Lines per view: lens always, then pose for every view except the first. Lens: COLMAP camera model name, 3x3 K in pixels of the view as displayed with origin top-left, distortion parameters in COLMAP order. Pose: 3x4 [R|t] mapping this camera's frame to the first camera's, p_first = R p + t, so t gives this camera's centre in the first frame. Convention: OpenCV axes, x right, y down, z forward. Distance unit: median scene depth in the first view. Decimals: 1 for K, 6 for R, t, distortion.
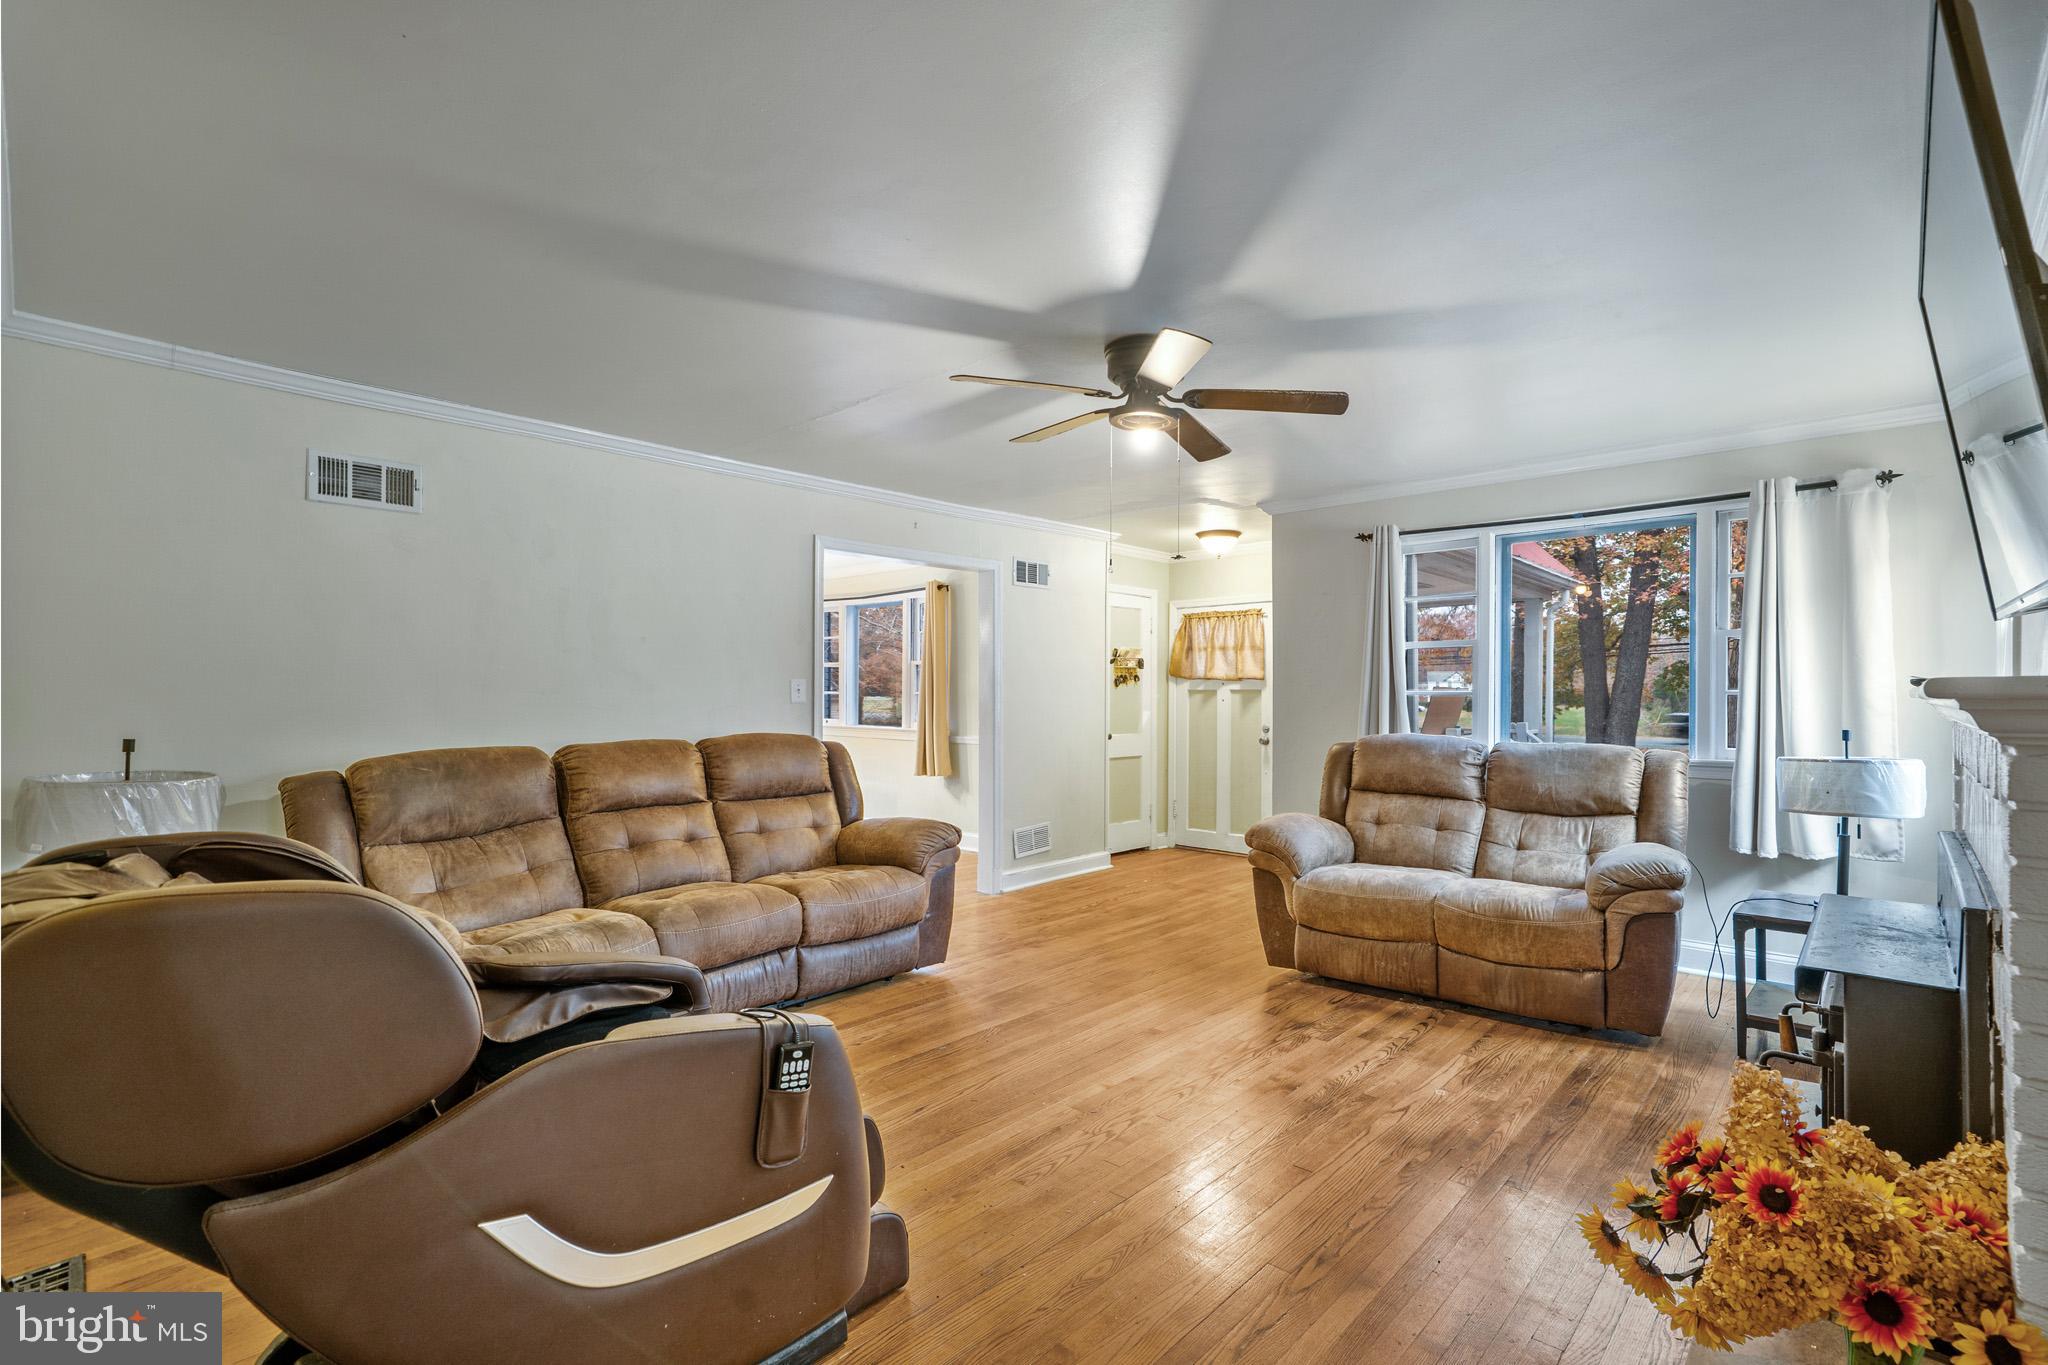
lens RADIAL K [[946.7, 0, 1084.9], [0, 946.7, 692.6], [0, 0, 1]] dist [-0.000967, -0.000049]
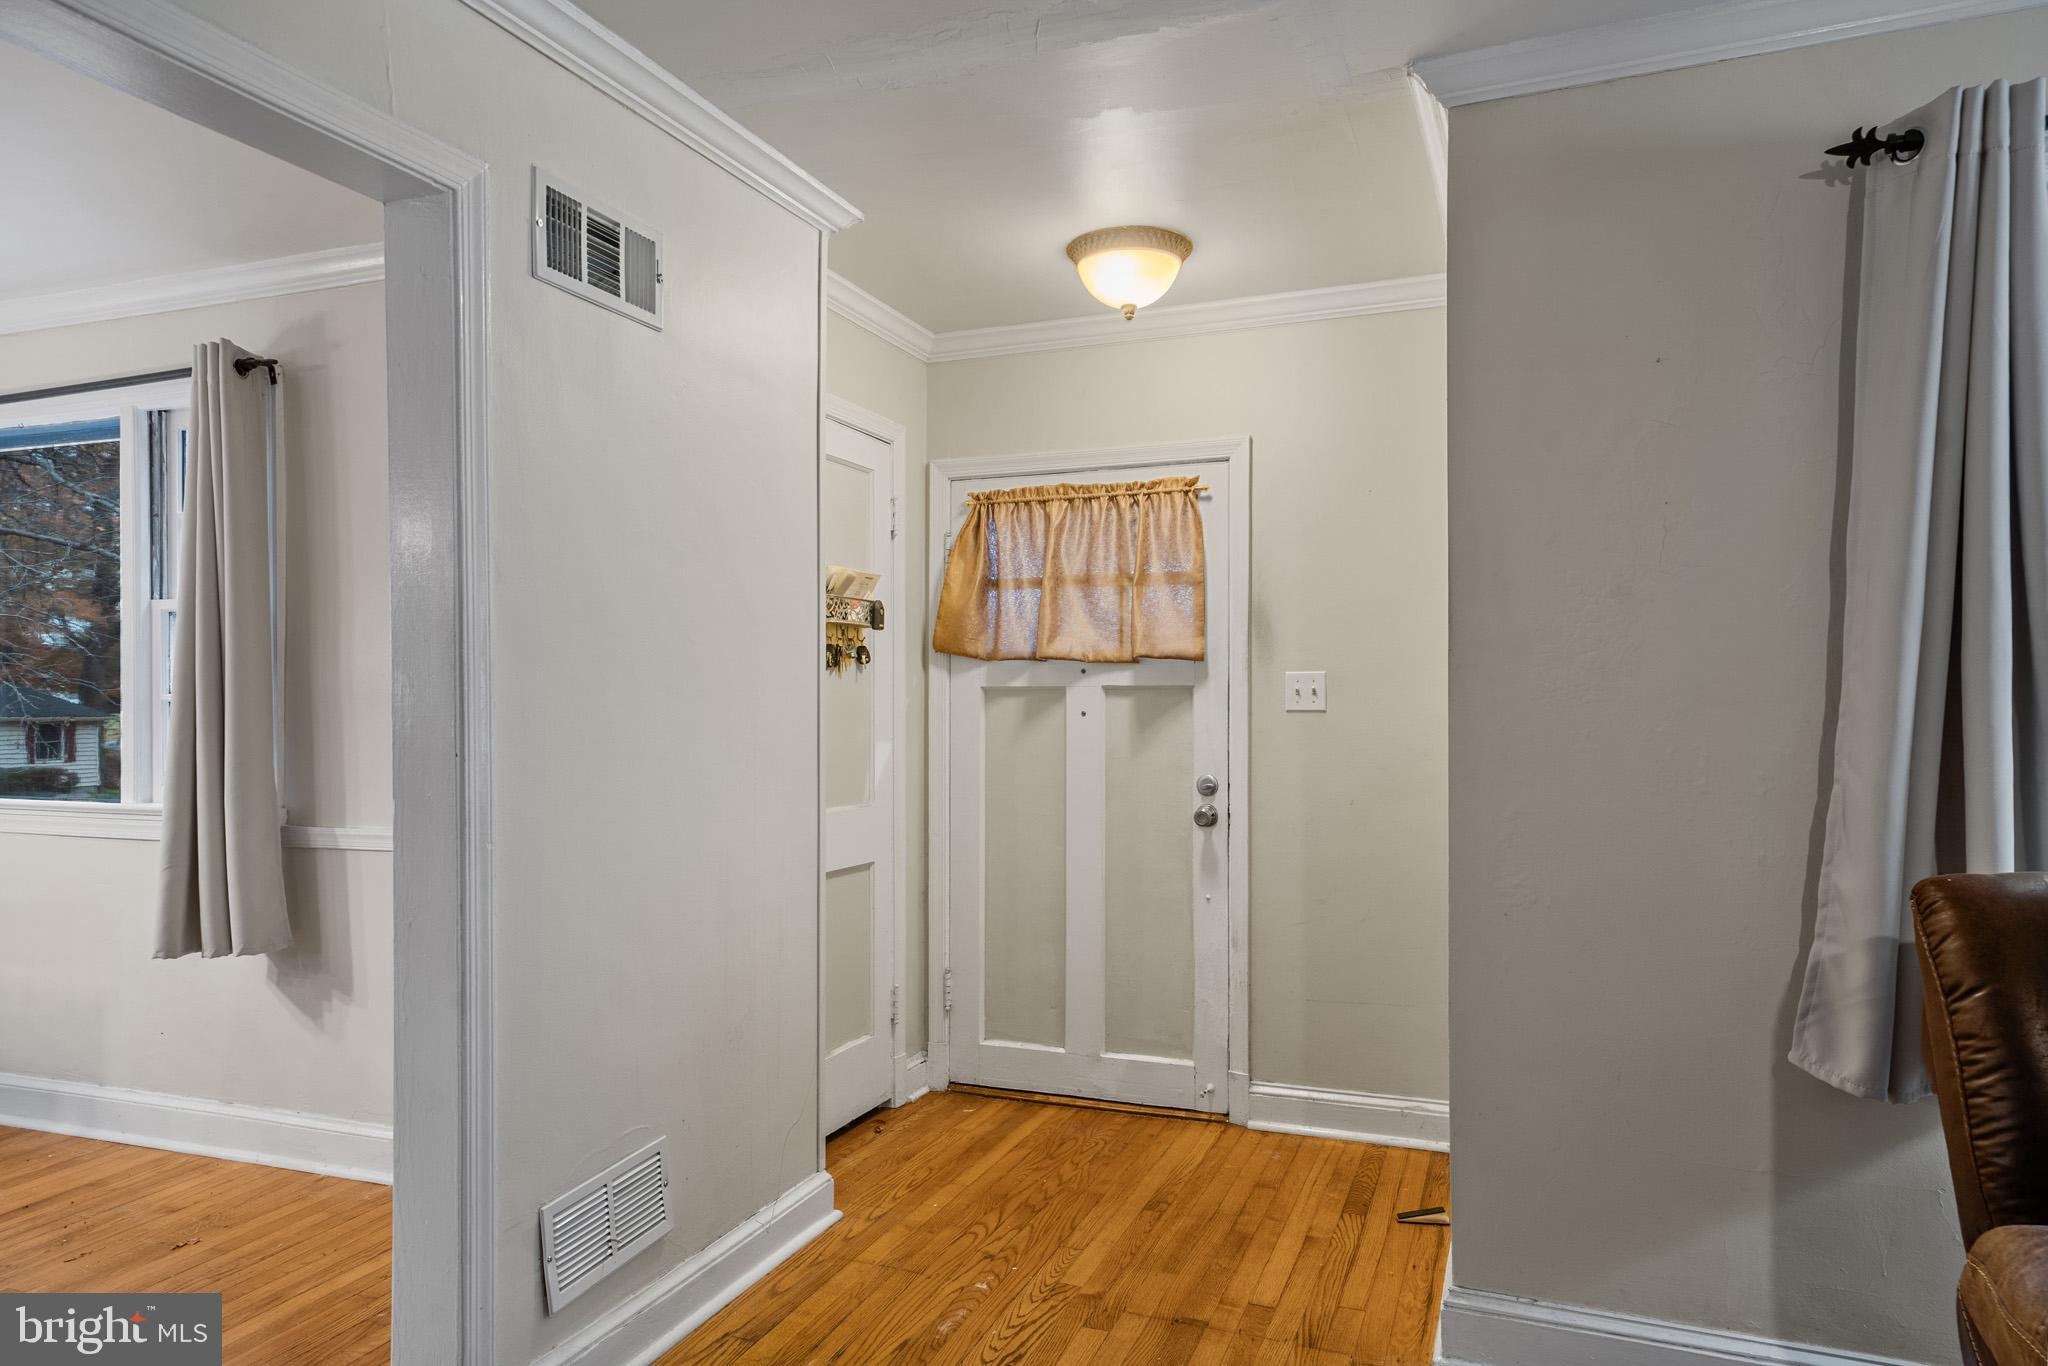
lens RADIAL K [[1302.2, 0, 1044.6], [0, 1302.2, 728.0], [0, 0, 1]] dist [0.026024, 0.002854]
pose [[0.935330, -0.005532, 0.353734, -0.059411], [-0.001248, 0.999820, 0.018937, 0.003643], [-0.353776, -0.018154, 0.935154, 0.498638]]
